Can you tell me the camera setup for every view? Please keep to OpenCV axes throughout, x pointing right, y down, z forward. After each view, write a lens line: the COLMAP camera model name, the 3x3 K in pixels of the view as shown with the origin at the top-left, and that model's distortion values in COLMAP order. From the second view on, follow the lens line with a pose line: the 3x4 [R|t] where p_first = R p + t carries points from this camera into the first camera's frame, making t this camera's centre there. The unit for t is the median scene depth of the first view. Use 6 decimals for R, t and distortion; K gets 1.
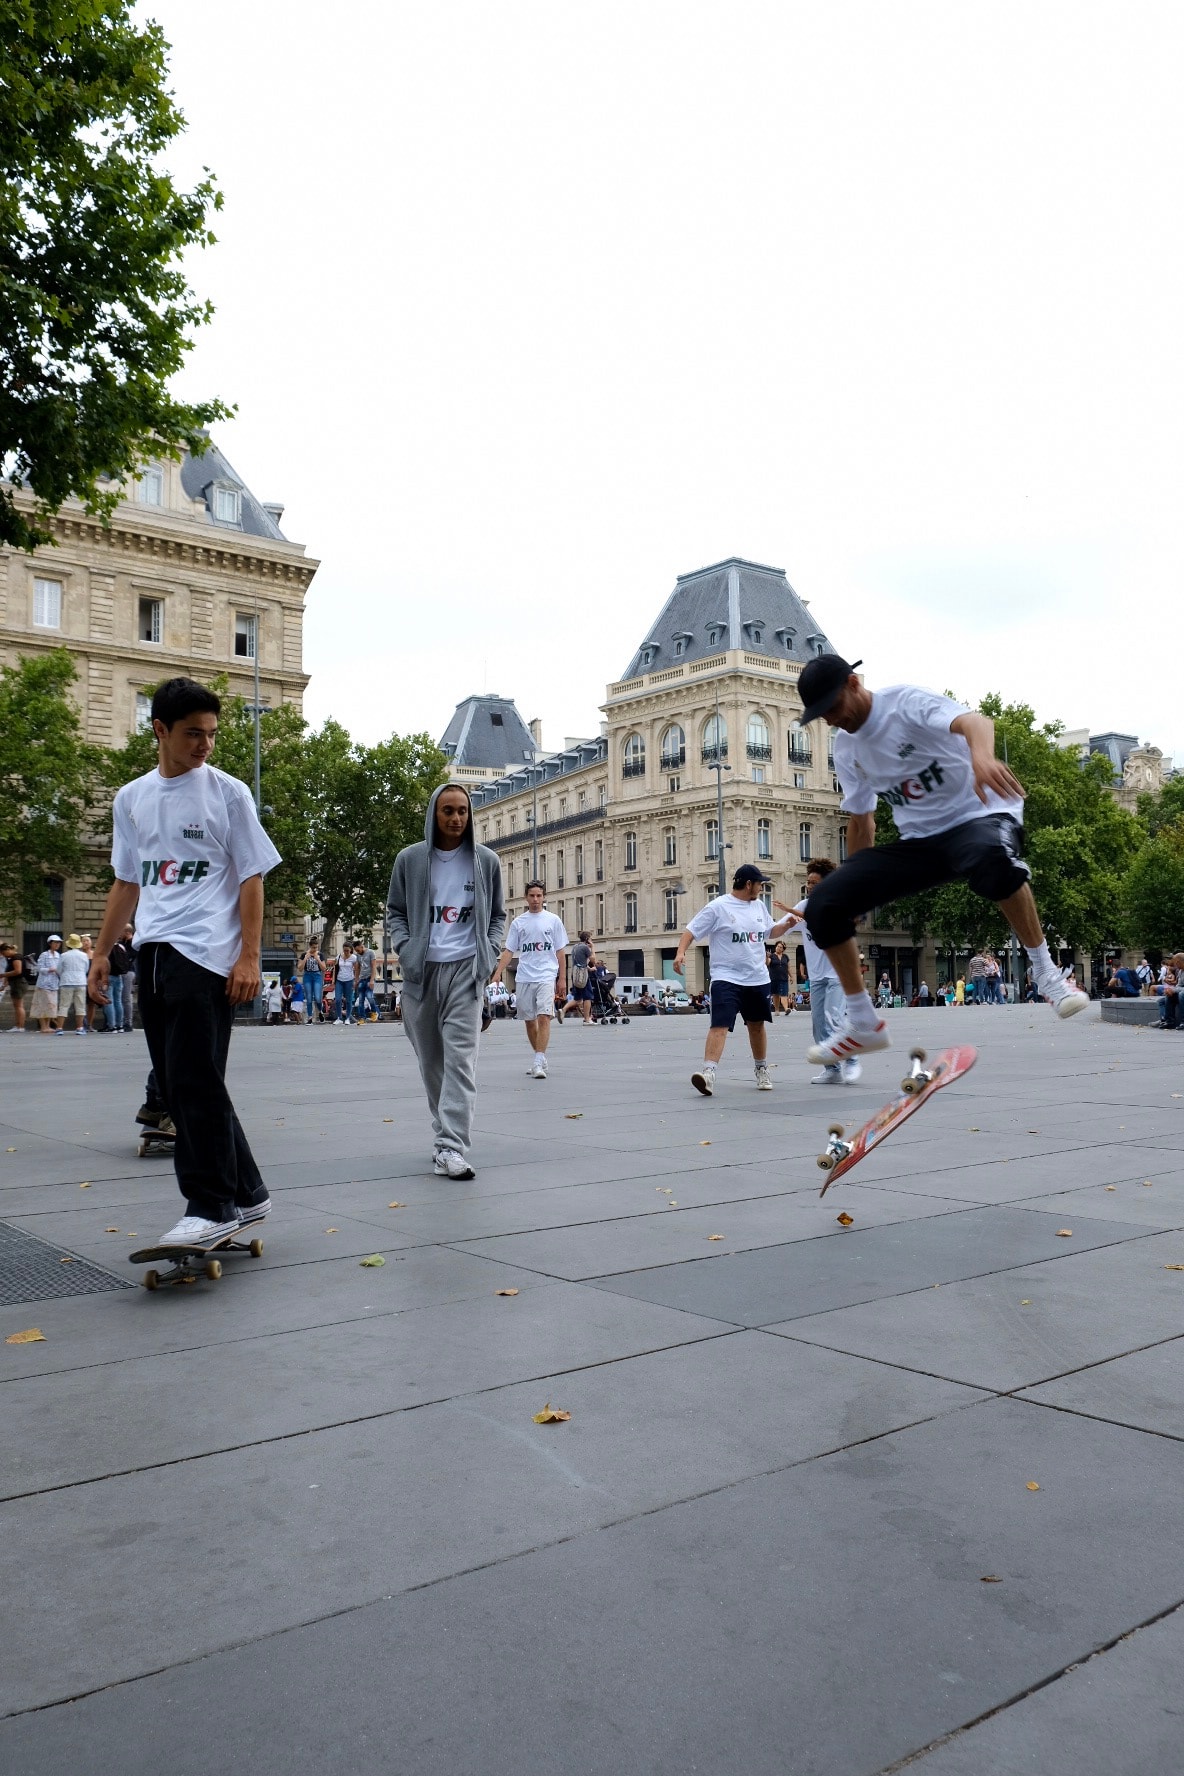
lens RADIAL K [[1386.7, 0, 592.0], [0, 1386.7, 888.0], [0, 0, 1]] dist [0.000086, -0.000696]
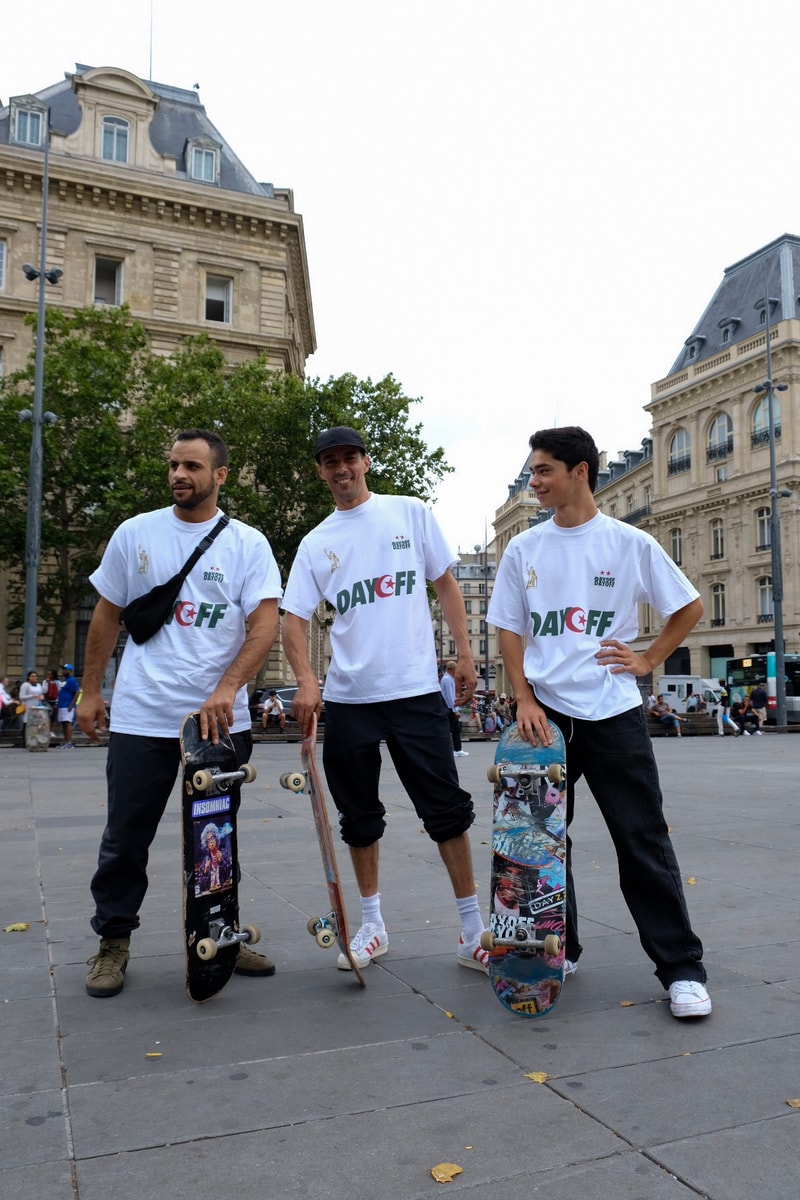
lens RADIAL K [[937.0, 0, 400.0], [0, 937.0, 600.0], [0, 0, 1]] dist [0.000086, -0.000696]
pose [[0.958992, -0.006843, -0.283351, 0.030138], [0.003941, 0.999934, -0.010811, 0.018495], [0.283406, 0.009251, 0.958955, 0.327180]]
